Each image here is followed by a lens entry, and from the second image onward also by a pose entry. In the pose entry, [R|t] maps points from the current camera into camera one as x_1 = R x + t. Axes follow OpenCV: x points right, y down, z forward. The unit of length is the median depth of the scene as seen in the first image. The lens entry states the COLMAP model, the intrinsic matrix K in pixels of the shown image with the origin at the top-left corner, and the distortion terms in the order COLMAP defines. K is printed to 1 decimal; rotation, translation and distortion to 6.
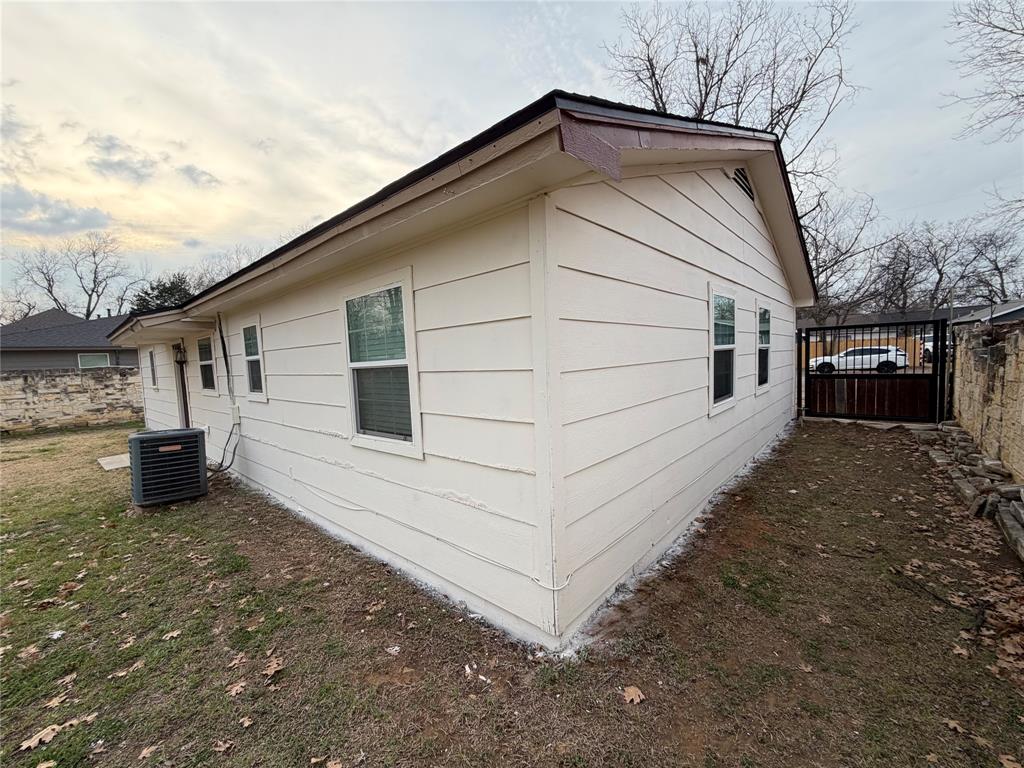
lens RADIAL K [[406.4, 0, 507.0], [0, 406.4, 388.3], [0, 0, 1]] dist [-0.002046, -0.000134]
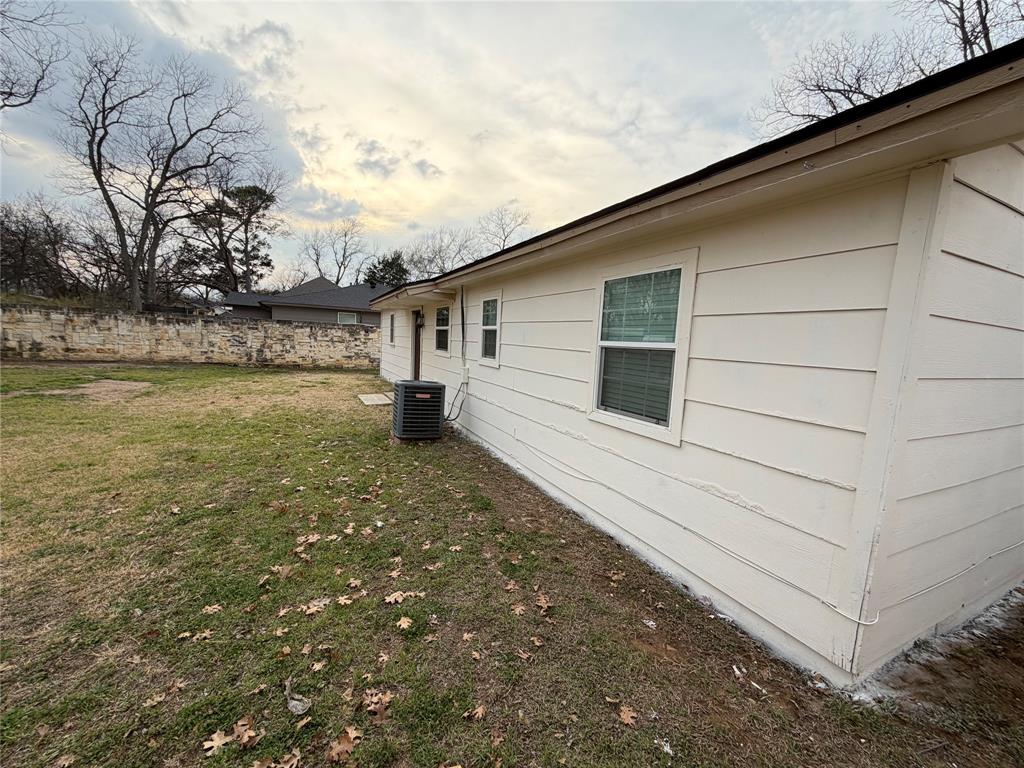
lens RADIAL K [[406.4, 0, 500.6], [0, 406.4, 385.7], [0, 0, 1]] dist [-0.002046, -0.000134]
pose [[0.914941, 0.129187, -0.382353, -0.214384], [-0.111635, 0.991431, 0.067846, 0.009305], [0.387841, -0.019391, 0.921522, -0.064511]]
